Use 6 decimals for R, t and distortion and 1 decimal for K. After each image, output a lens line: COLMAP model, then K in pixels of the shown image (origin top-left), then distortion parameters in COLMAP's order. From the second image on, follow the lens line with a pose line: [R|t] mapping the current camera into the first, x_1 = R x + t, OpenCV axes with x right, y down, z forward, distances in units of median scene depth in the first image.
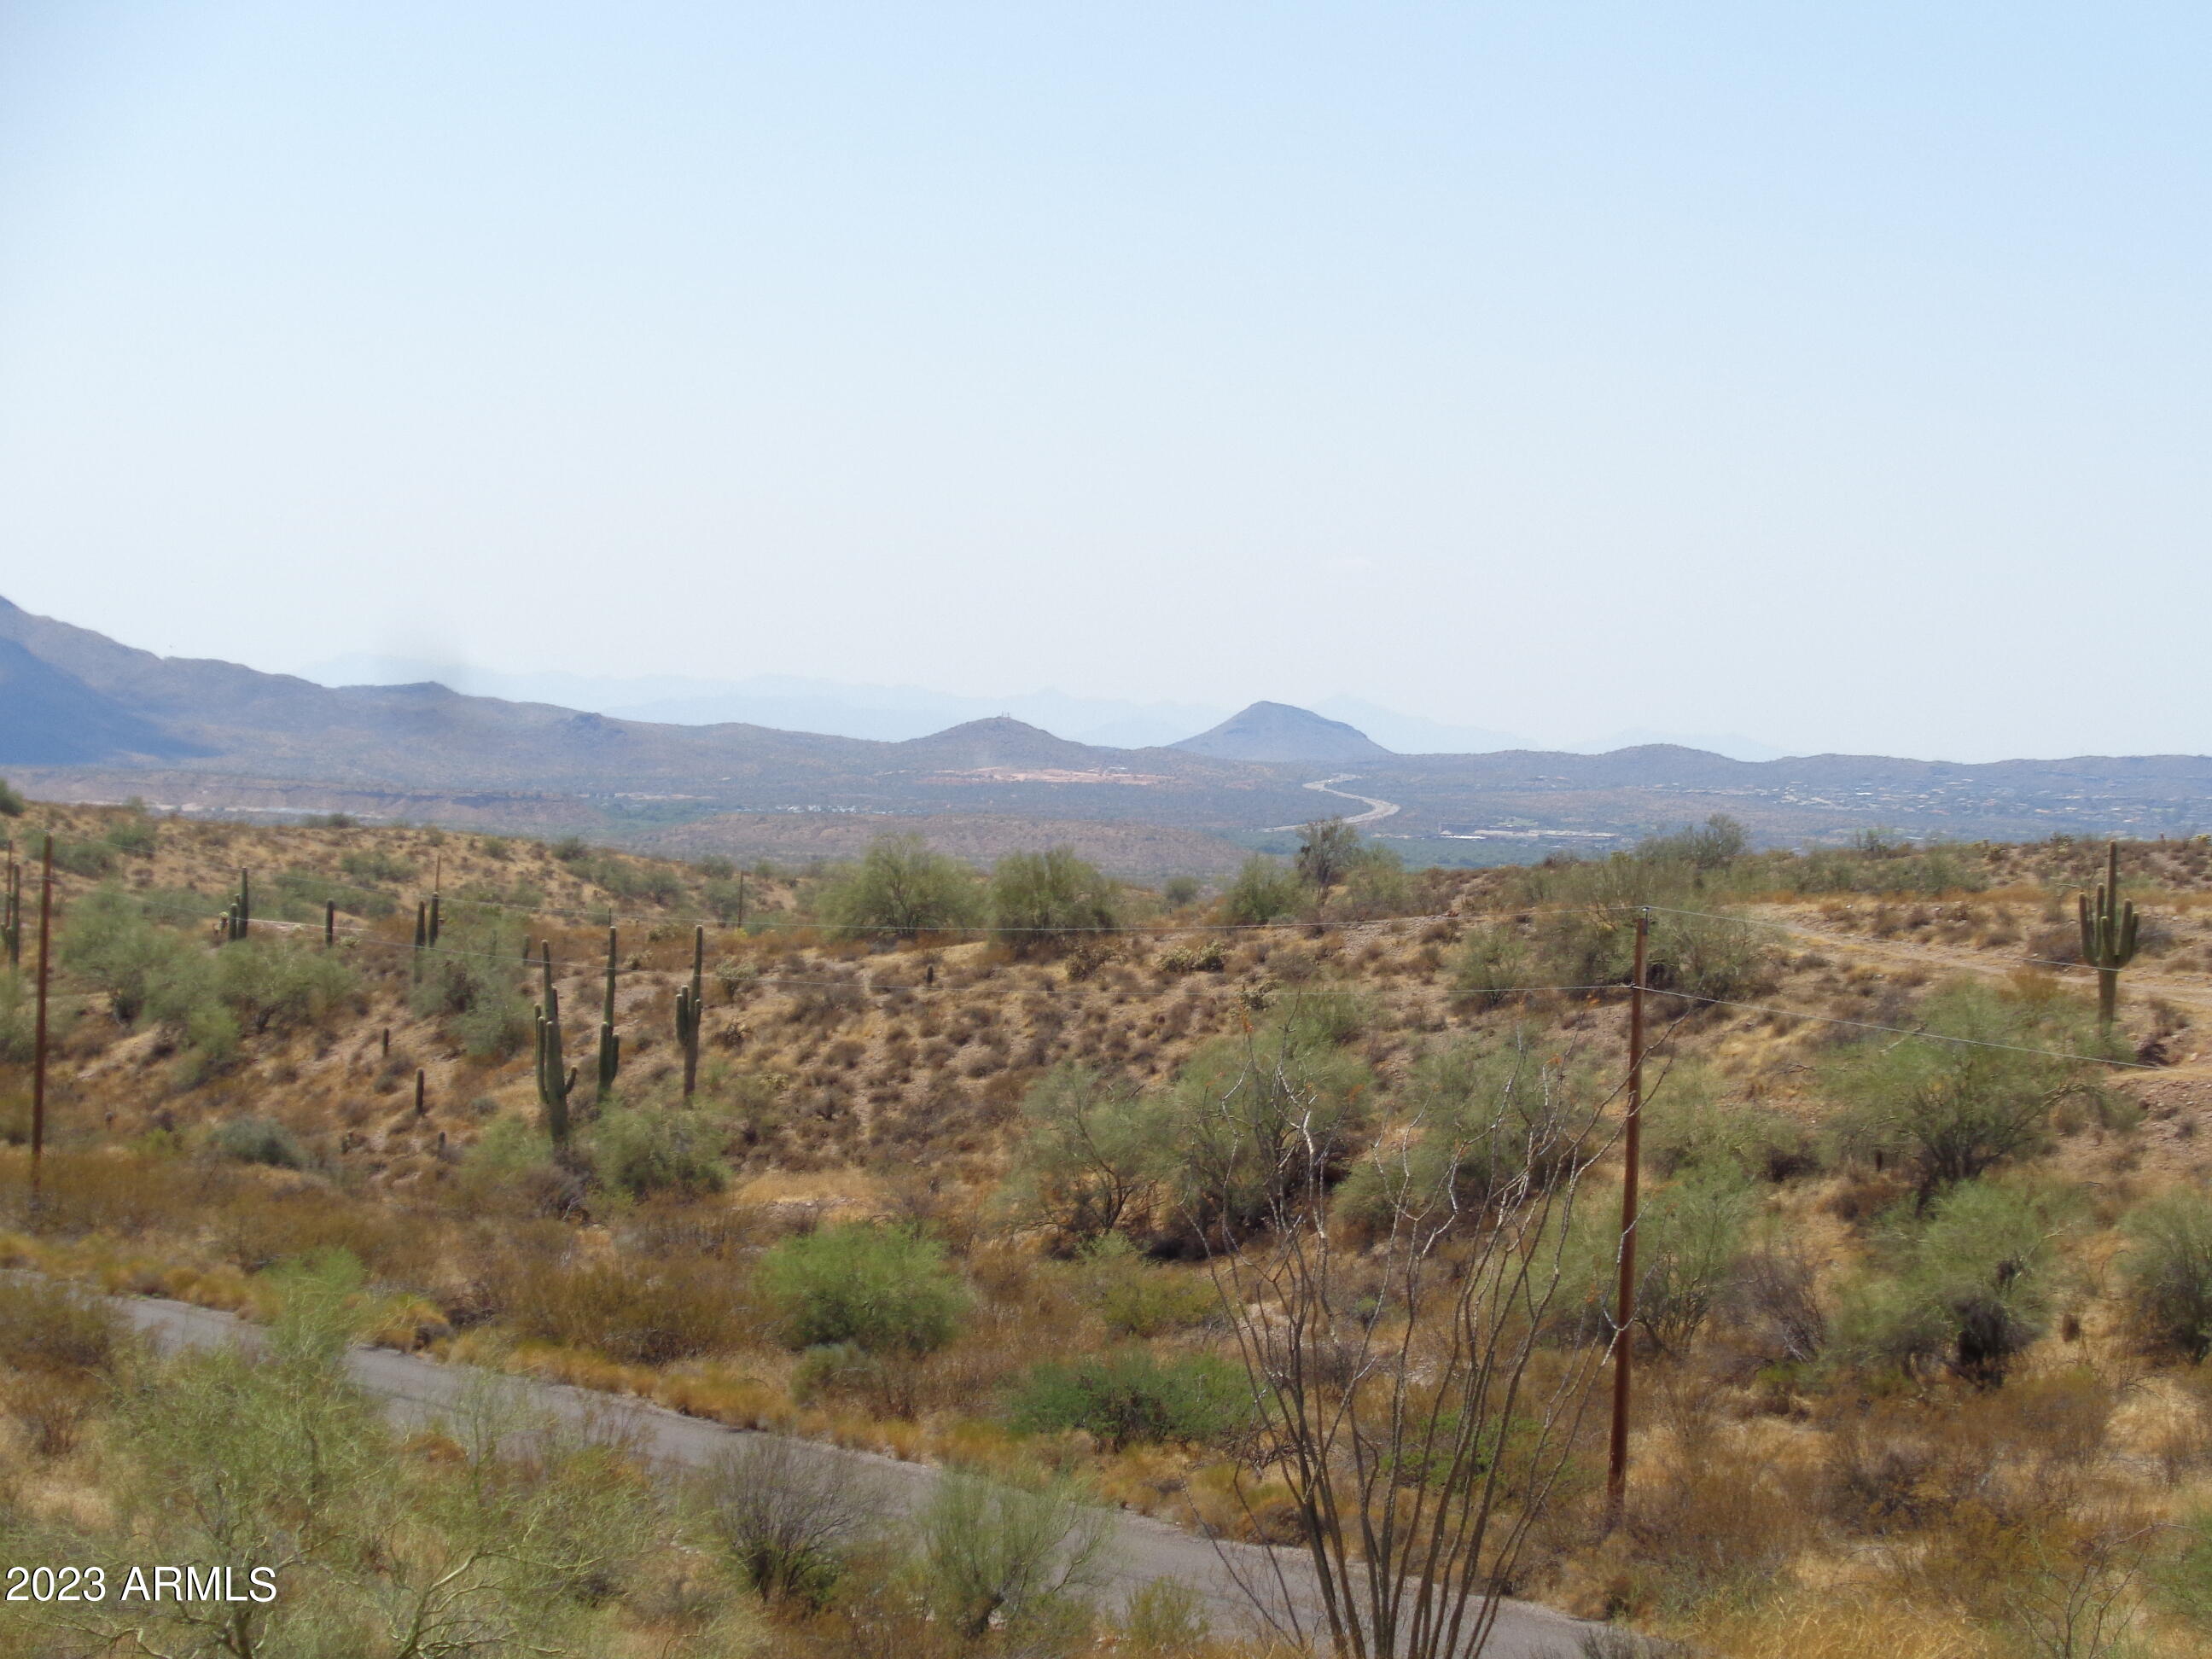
lens RADIAL K [[5767.8, 0, 1121.4], [0, 5767.8, 829.0], [0, 0, 1]] dist [-0.016490, 0.000000]
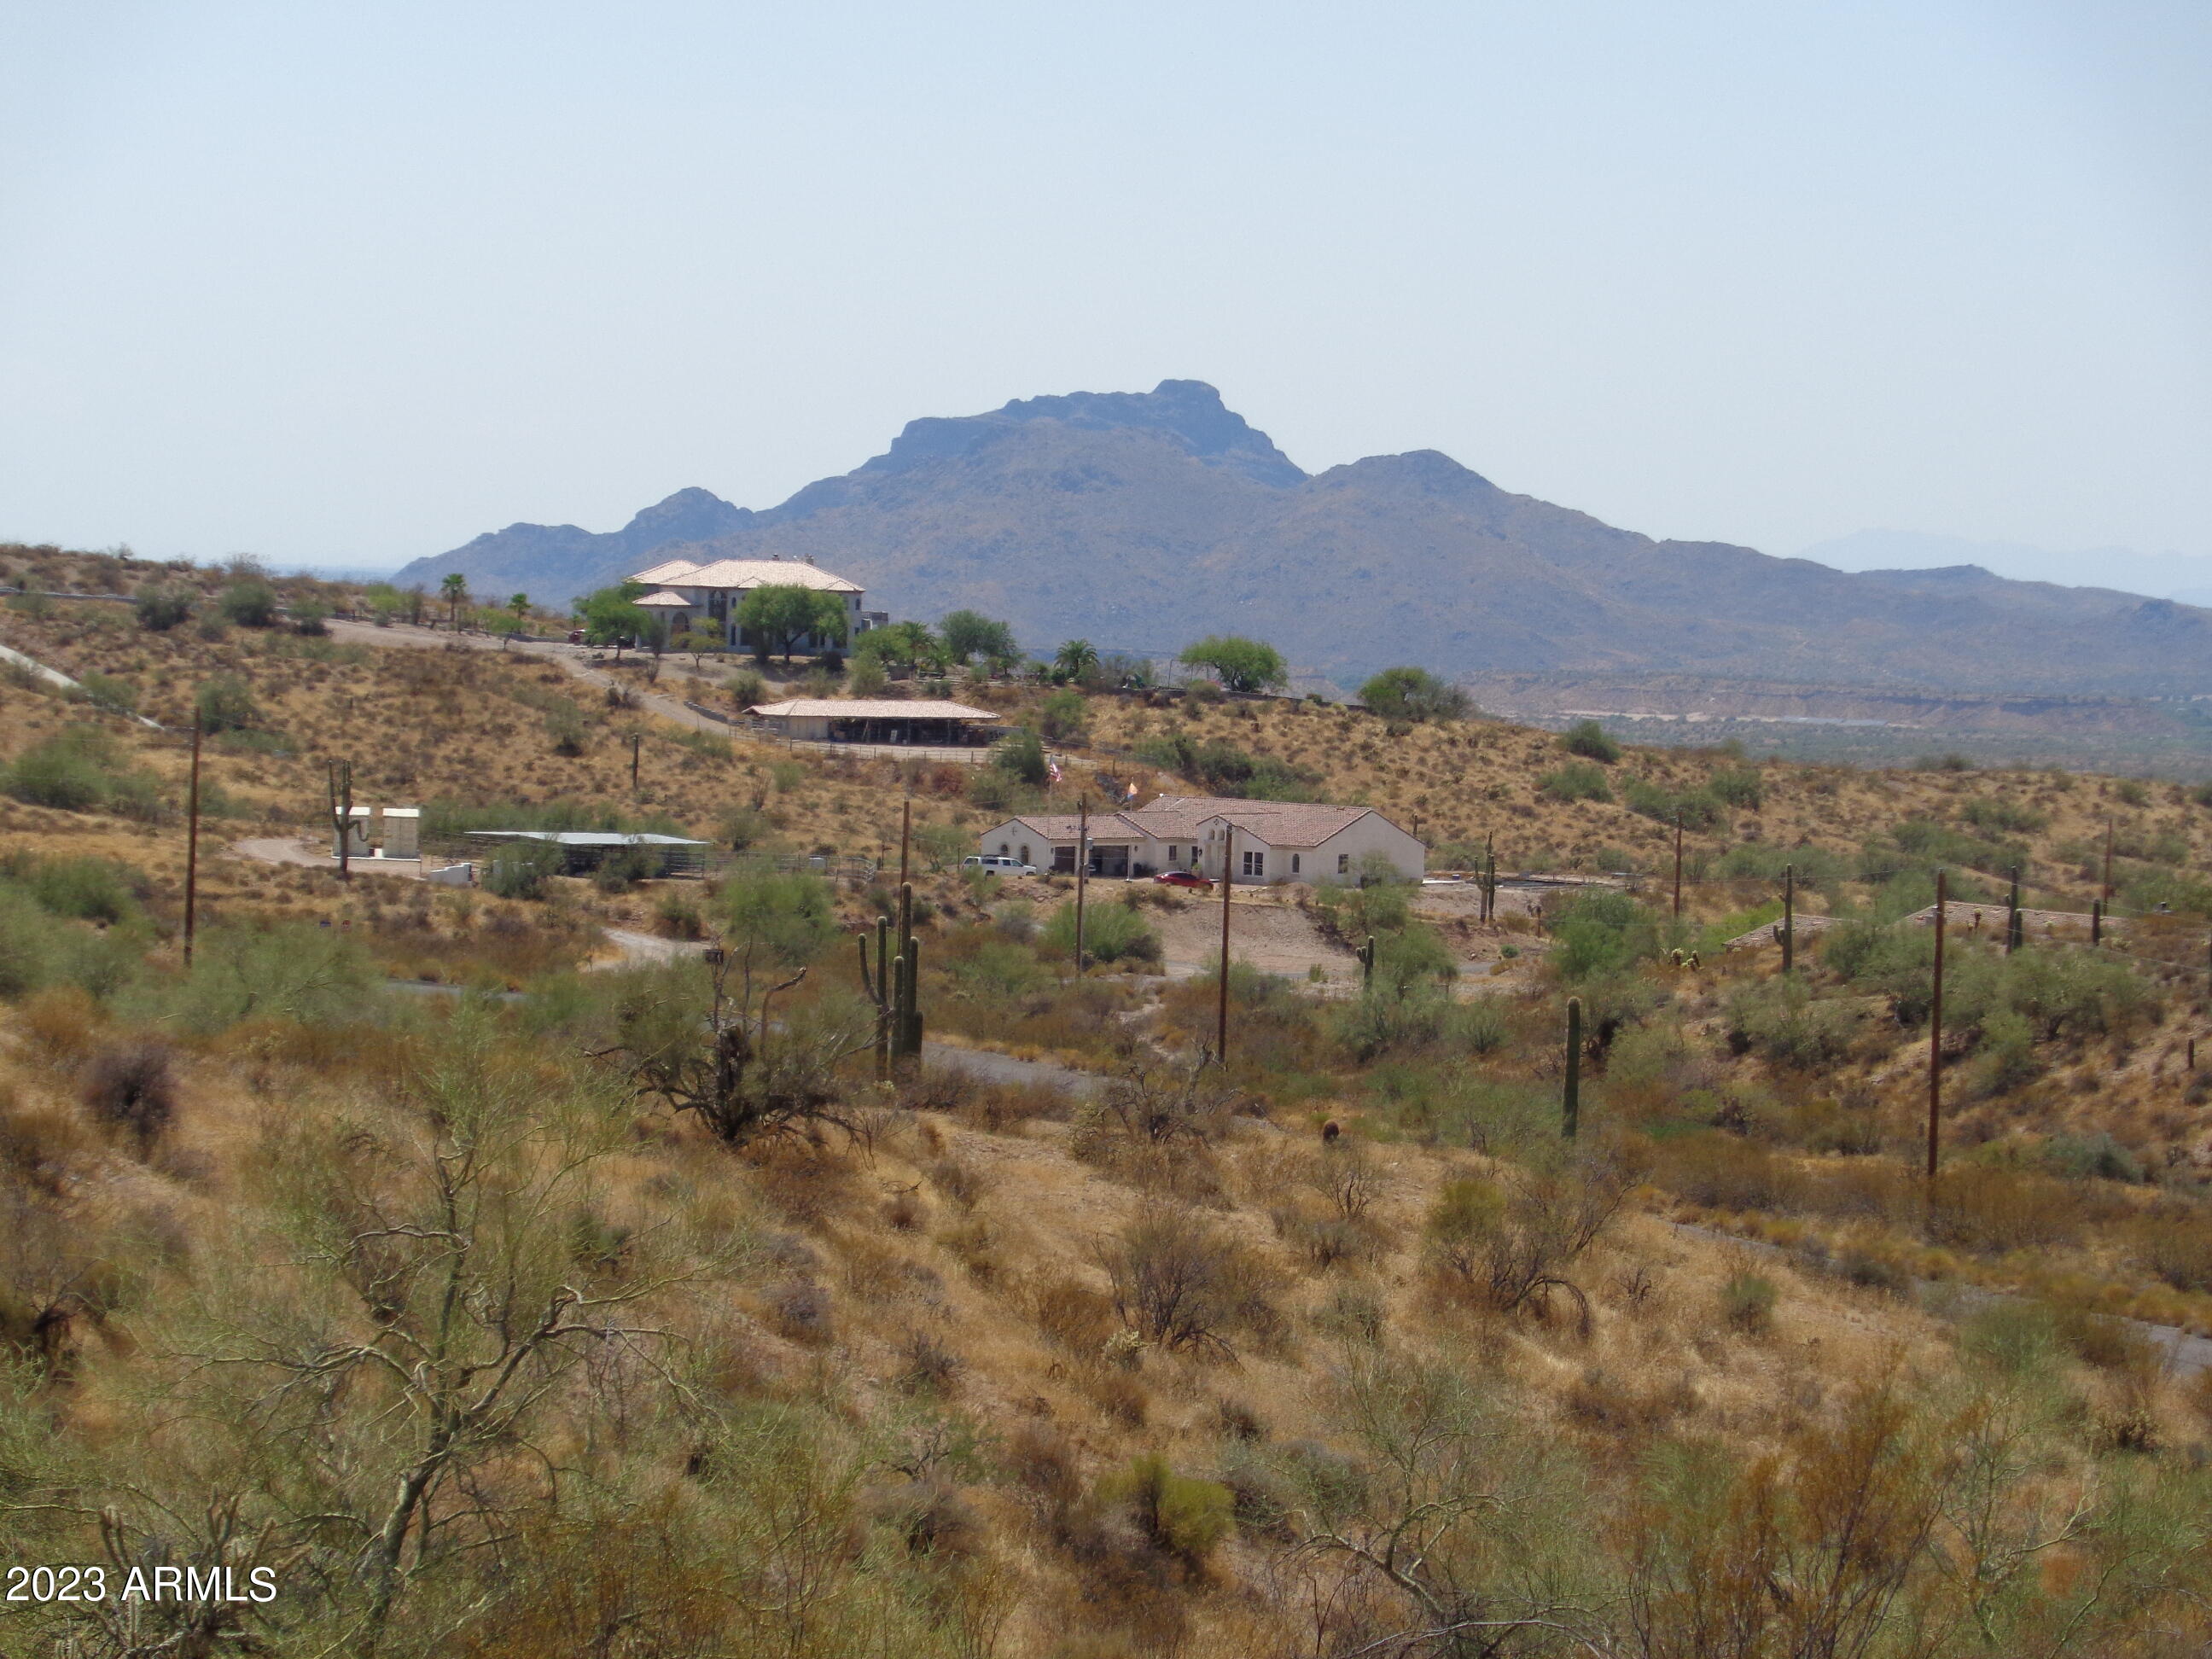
lens RADIAL K [[6892.5, 0, 1104.5], [0, 6892.5, 828.2], [0, 0, 1]] dist [0.062992, 0.000000]
pose [[0.971061, -0.000456, -0.238833, -0.023480], [0.003812, 0.999900, 0.013593, -0.017865], [0.238803, -0.014110, 0.970966, -0.193421]]
